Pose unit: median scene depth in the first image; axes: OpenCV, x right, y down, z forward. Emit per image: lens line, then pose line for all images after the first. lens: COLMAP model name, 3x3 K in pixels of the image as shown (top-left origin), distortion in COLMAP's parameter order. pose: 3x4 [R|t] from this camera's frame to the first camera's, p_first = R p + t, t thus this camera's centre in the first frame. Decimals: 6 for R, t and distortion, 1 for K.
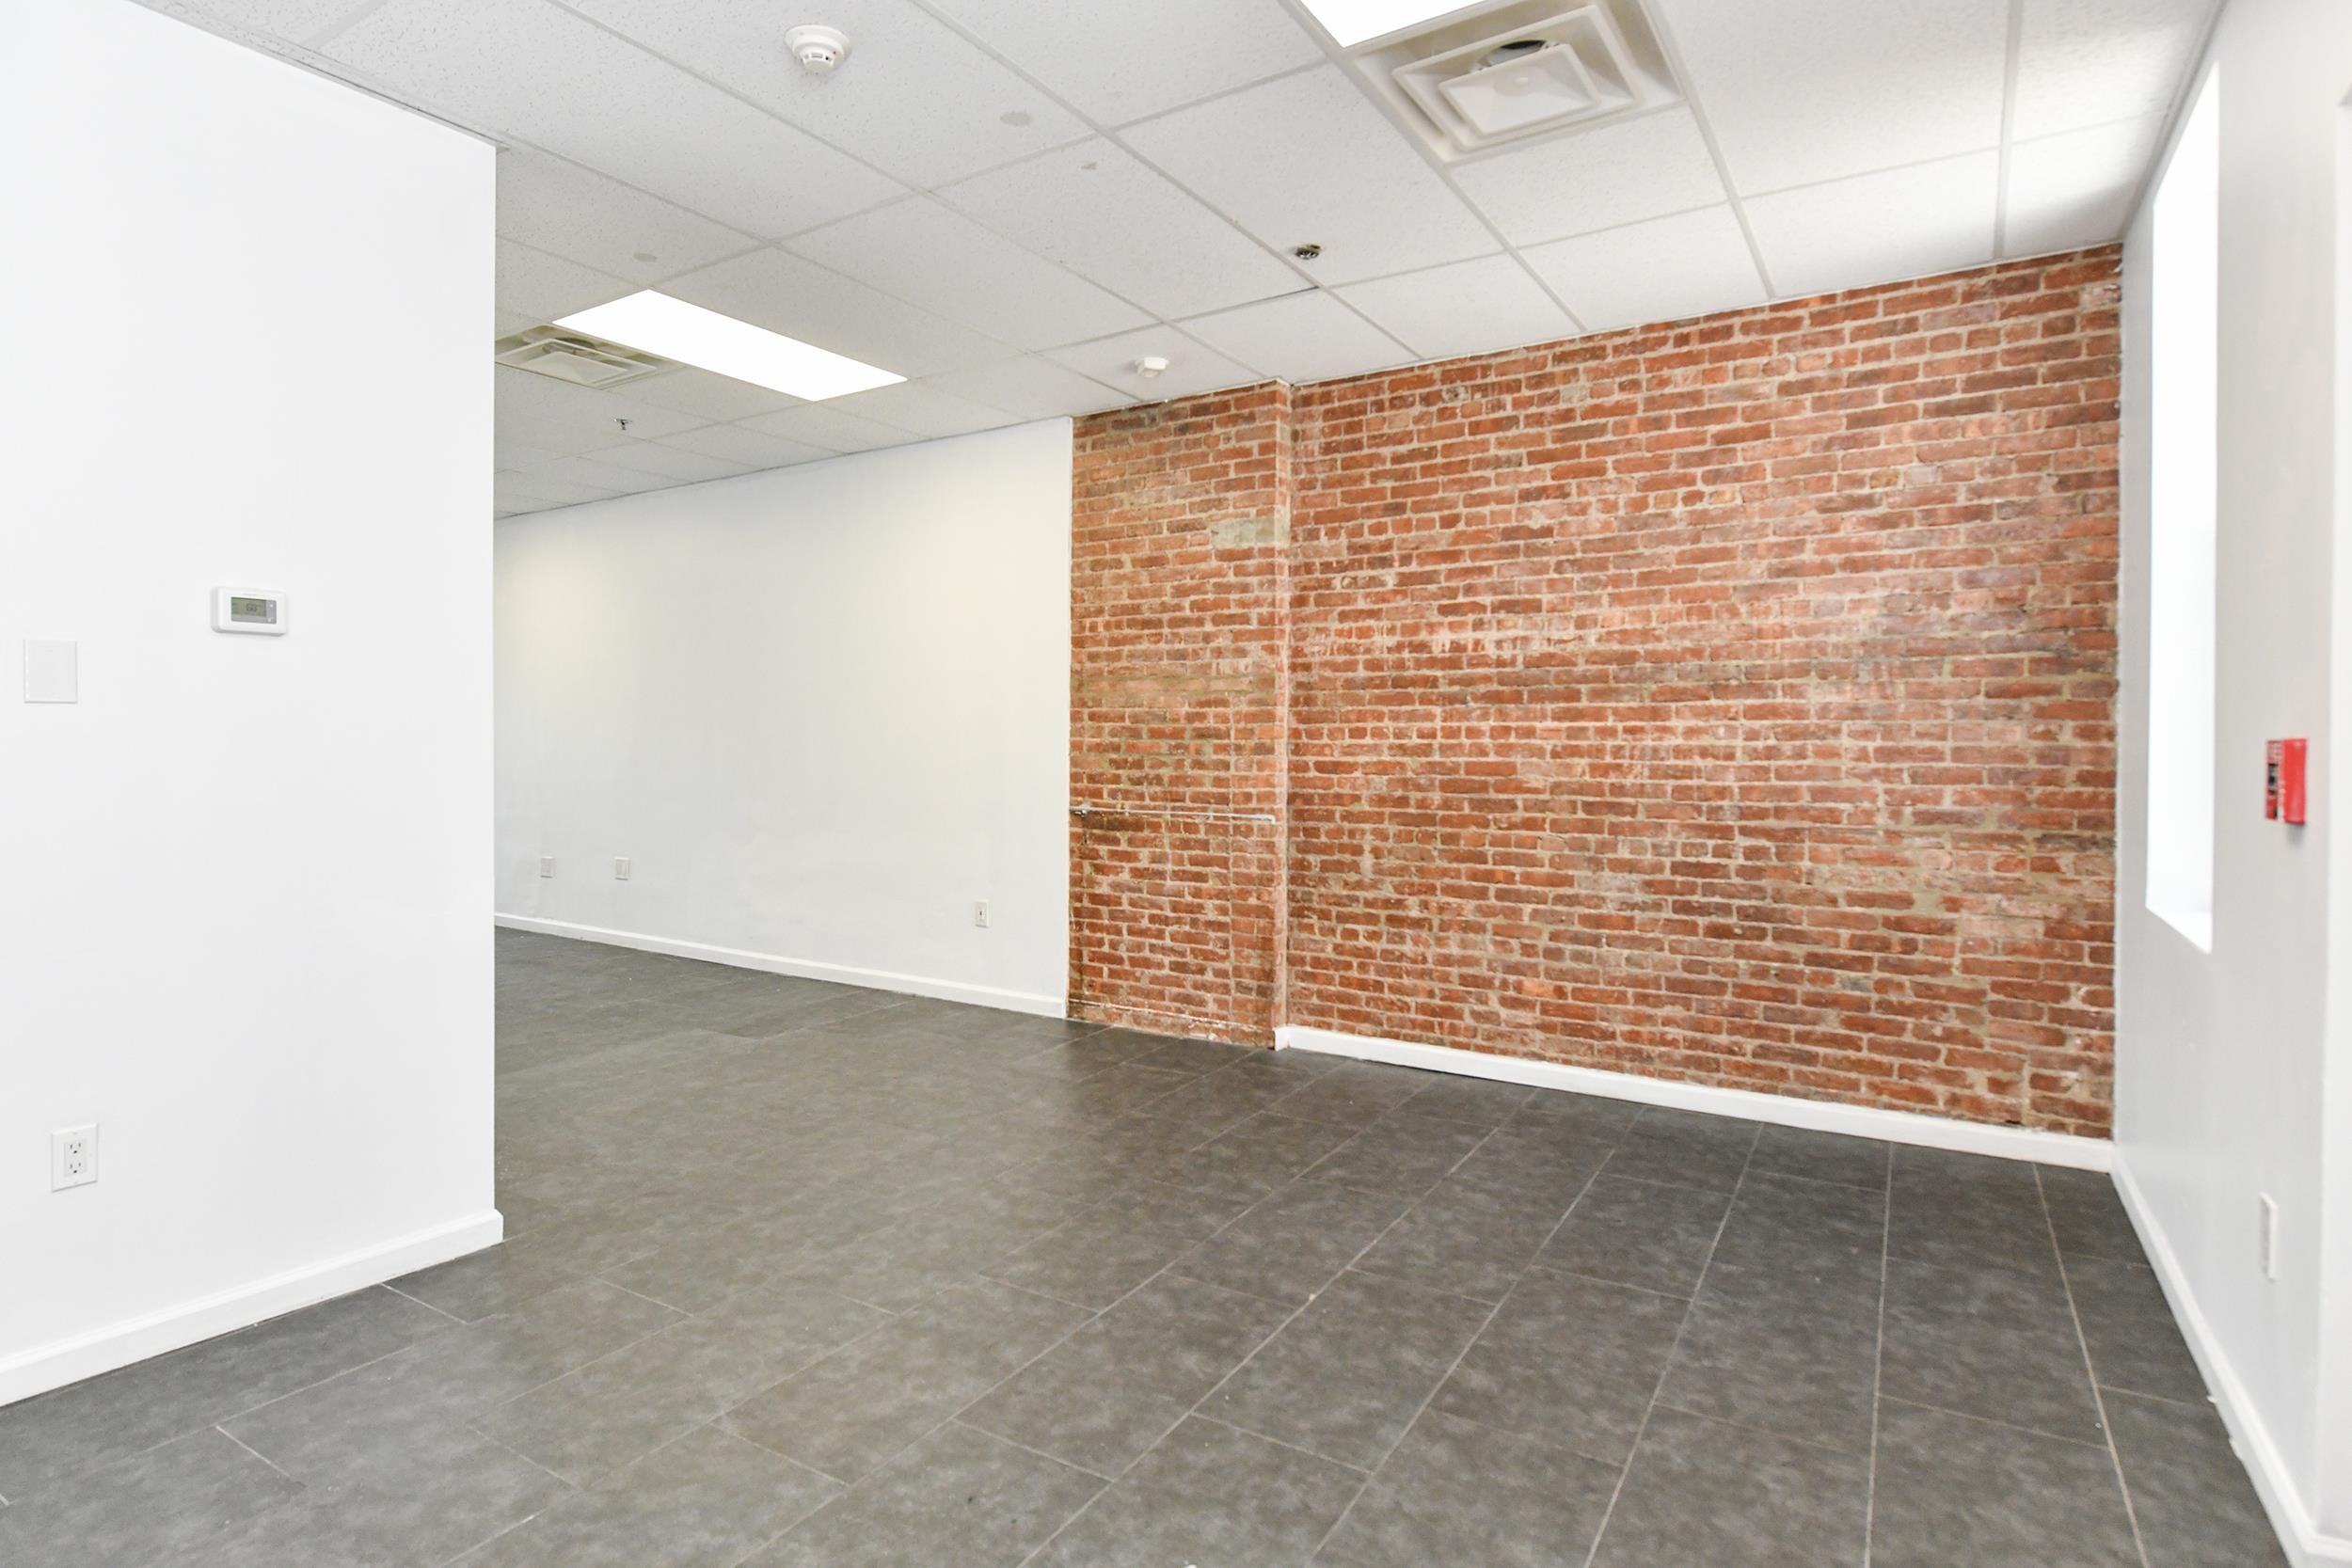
lens RADIAL K [[1228.8, 0, 1171.1], [0, 1228.8, 767.5], [0, 0, 1]] dist [-0.005347, -0.002371]
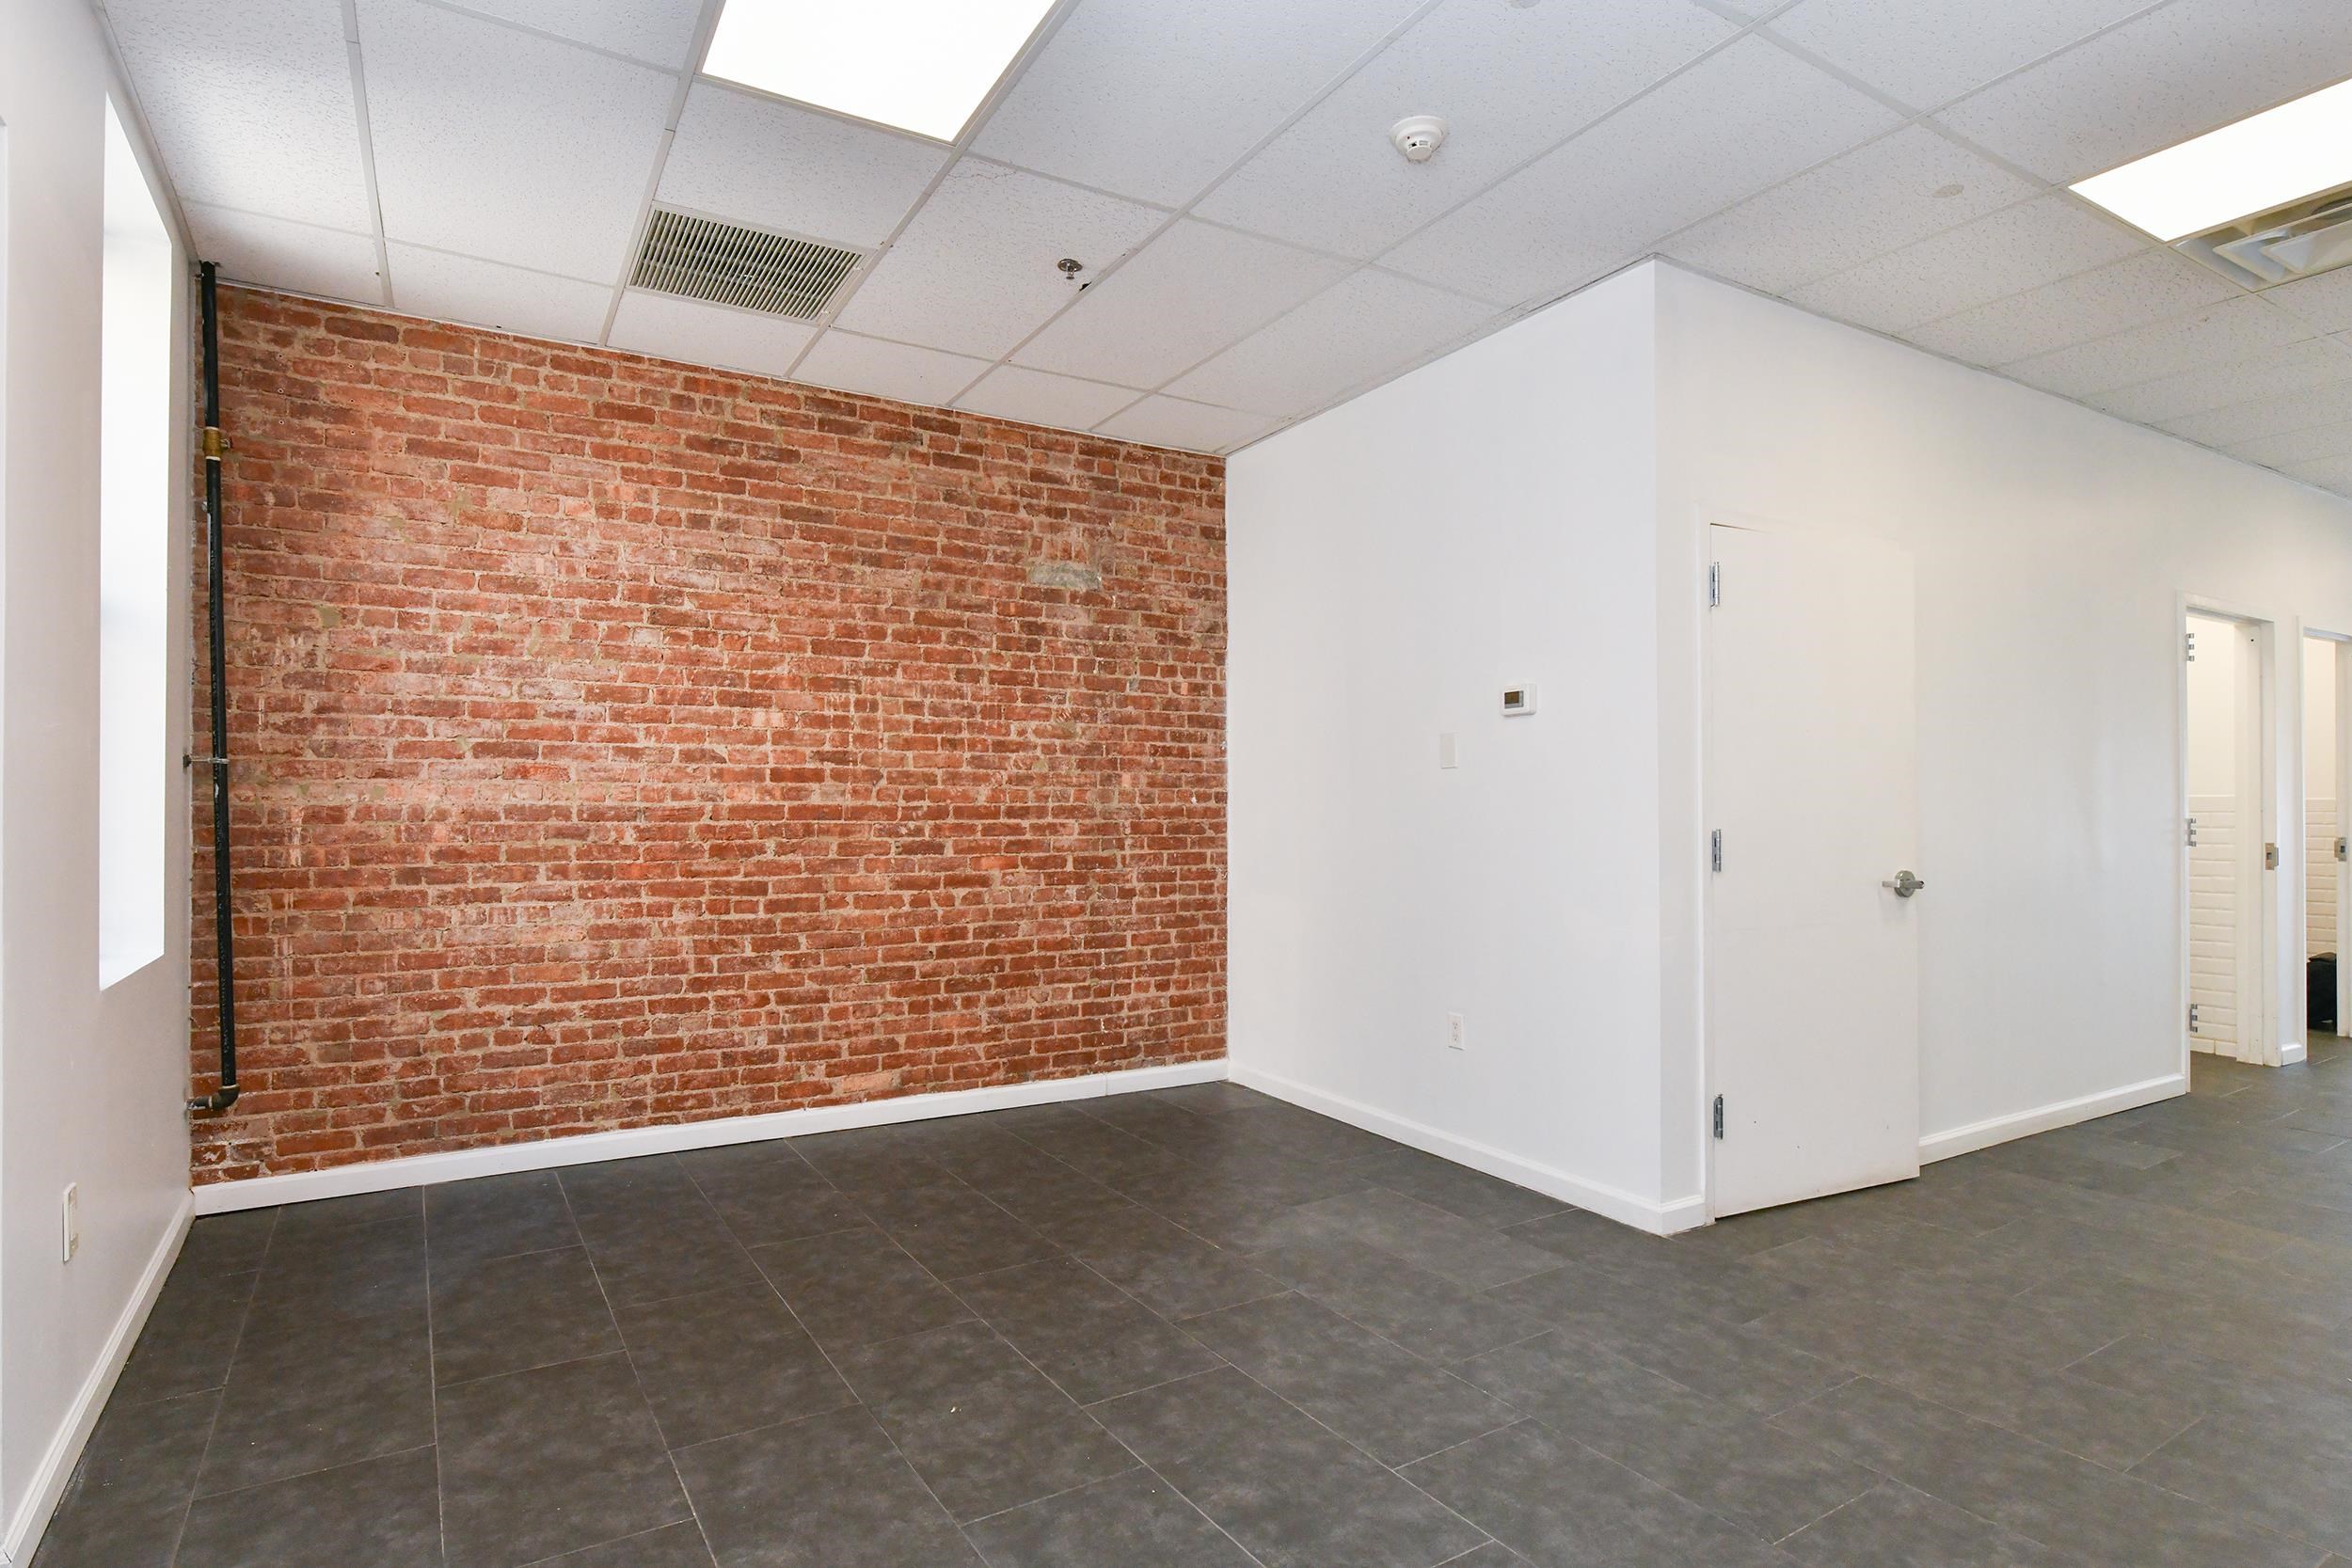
lens RADIAL K [[1215.8, 0, 1142.4], [0, 1215.8, 784.2], [0, 0, 1]] dist [-0.006568, -0.002247]
pose [[-0.461017, -0.024581, -0.887051, 0.457449], [-0.021198, 0.999636, -0.016684, 0.001549], [0.887138, 0.011112, -0.461370, 0.743986]]
